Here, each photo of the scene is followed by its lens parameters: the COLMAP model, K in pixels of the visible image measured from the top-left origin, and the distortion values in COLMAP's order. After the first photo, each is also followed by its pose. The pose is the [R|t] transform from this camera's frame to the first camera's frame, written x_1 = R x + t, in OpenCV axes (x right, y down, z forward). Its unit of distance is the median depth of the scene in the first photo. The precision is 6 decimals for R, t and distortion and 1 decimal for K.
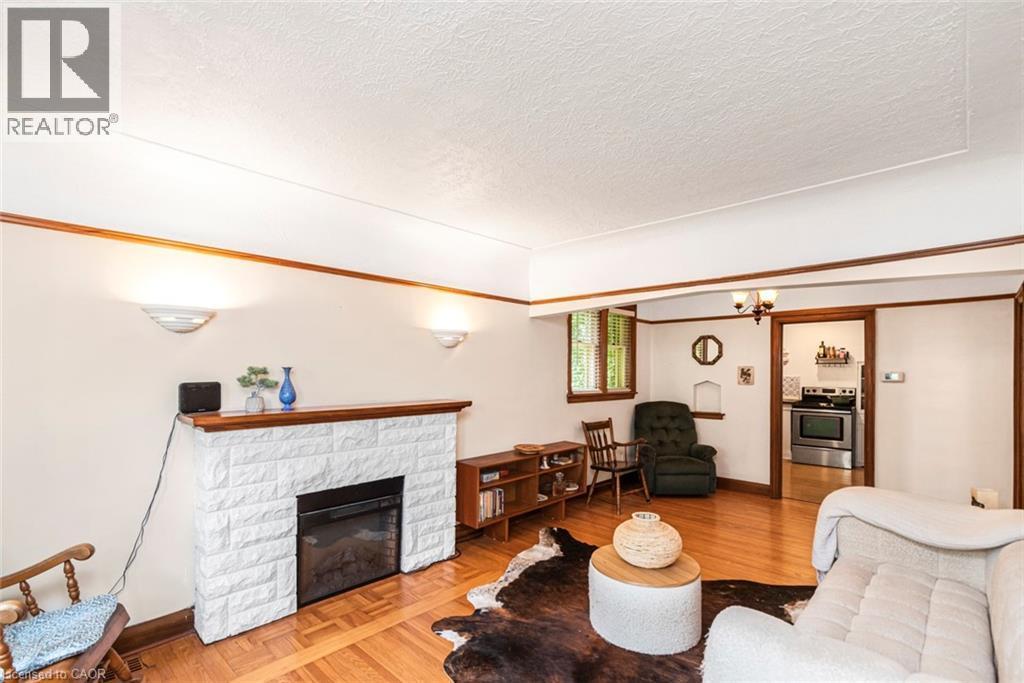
lens RADIAL K [[465.6, 0, 508.1], [0, 465.6, 374.1], [0, 0, 1]] dist [0.012917, -0.000405]
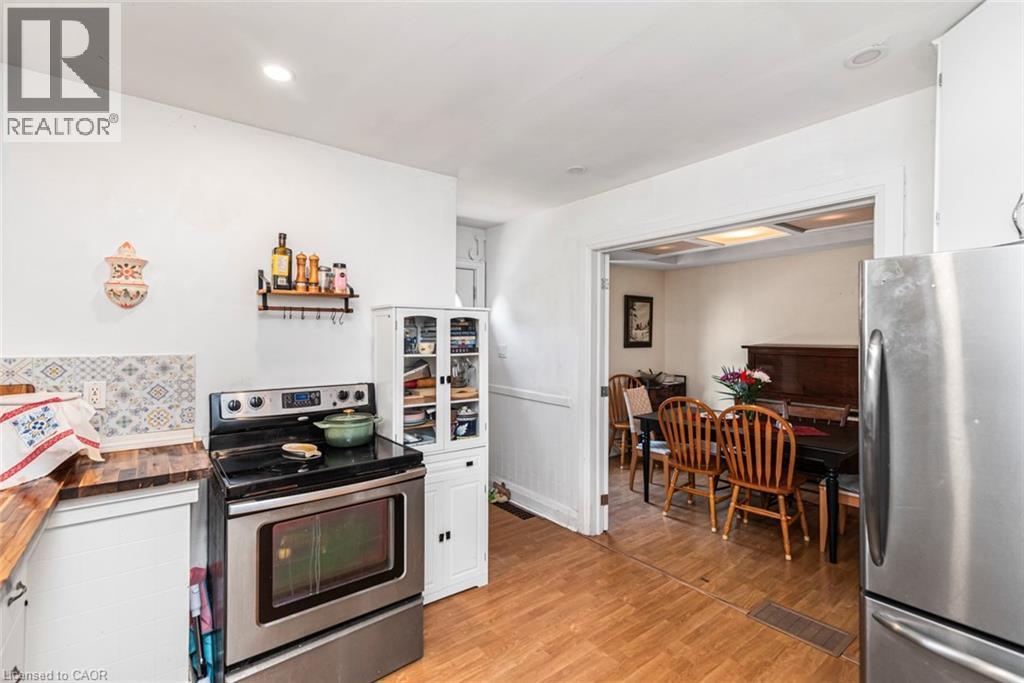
lens RADIAL K [[465.6, 0, 513.9], [0, 465.6, 330.7], [0, 0, 1]] dist [0.012917, -0.000405]
pose [[0.138381, 0.004122, 0.990370, 0.785998], [0.002138, 0.999988, -0.004461, -0.013465], [-0.990377, 0.002735, 0.138370, 1.605091]]
